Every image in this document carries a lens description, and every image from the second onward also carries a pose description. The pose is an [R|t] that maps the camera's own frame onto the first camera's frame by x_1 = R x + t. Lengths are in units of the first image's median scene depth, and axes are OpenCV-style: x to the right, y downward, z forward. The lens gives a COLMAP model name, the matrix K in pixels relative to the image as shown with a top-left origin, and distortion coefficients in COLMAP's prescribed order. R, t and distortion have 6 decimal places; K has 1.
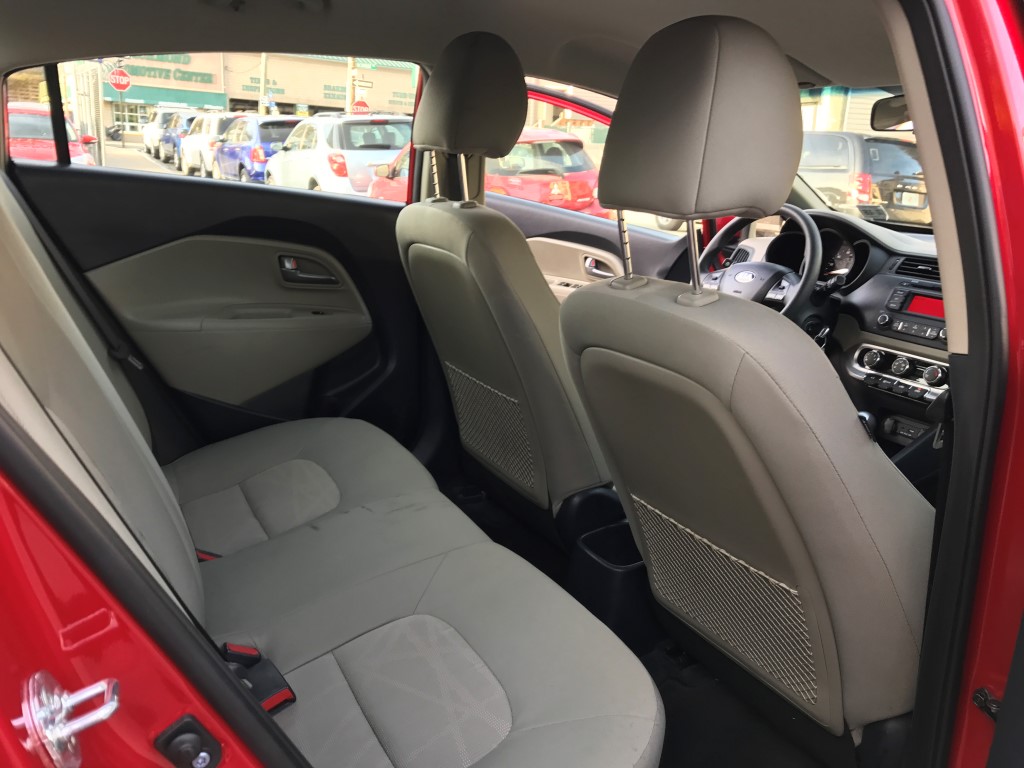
lens RADIAL K [[839.3, 0, 491.3], [0, 839.3, 385.7], [0, 0, 1]] dist [0.028780, -0.033807]
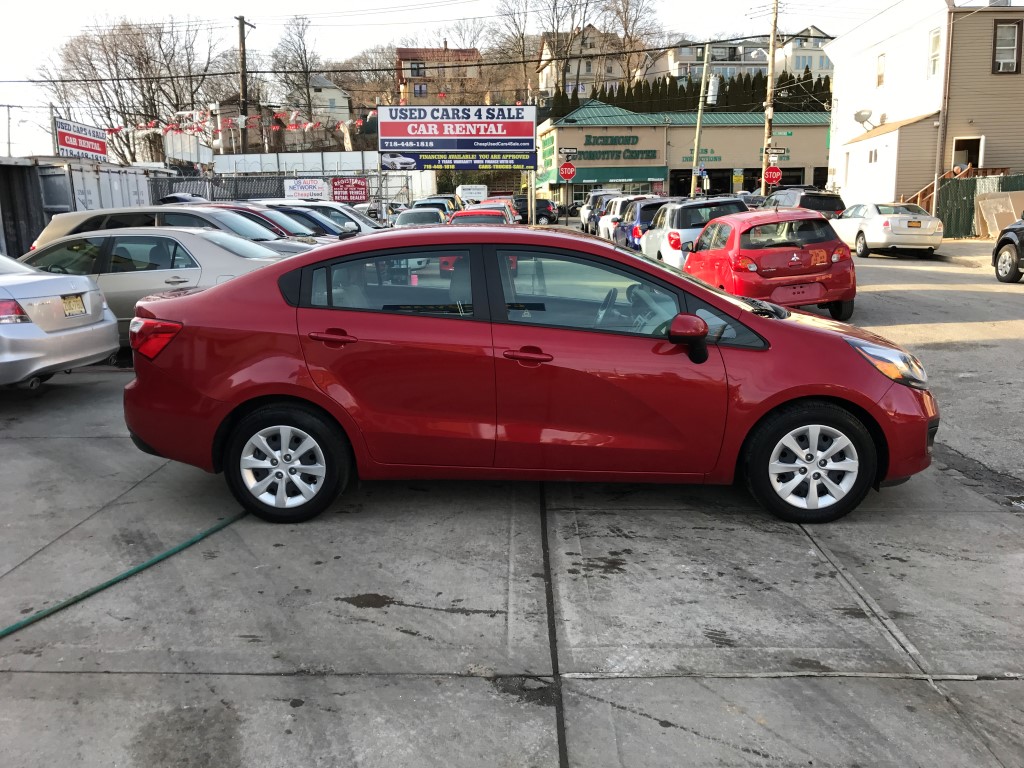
lens RADIAL K [[839.3, 0, 498.7], [0, 839.3, 382.3], [0, 0, 1]] dist [0.028780, -0.033807]
pose [[0.869537, 0.030148, -0.492947, 0.226674], [-0.063507, 0.996674, -0.051069, 0.038504], [0.489768, 0.075712, 0.868559, -0.241269]]
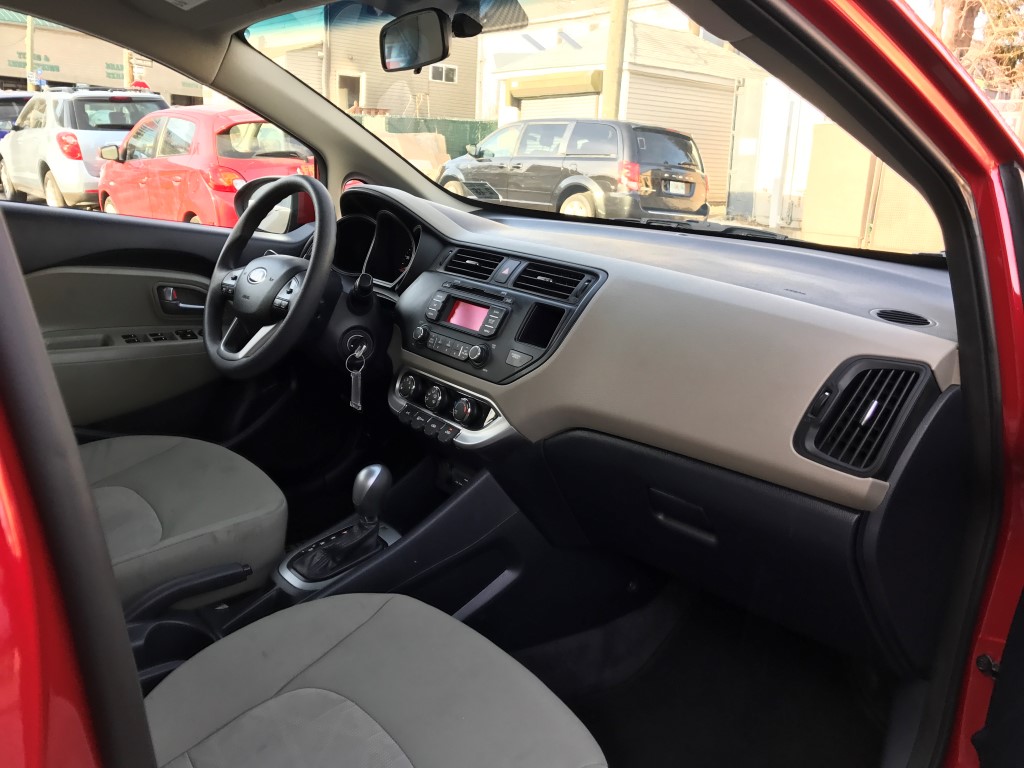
lens RADIAL K [[839.3, 0, 506.8], [0, 839.3, 383.2], [0, 0, 1]] dist [0.028780, -0.033807]
pose [[0.975375, -0.048582, 0.215136, 0.060041], [0.046814, 0.998815, 0.013306, -0.006512], [-0.215528, -0.002907, 0.976493, 0.042221]]
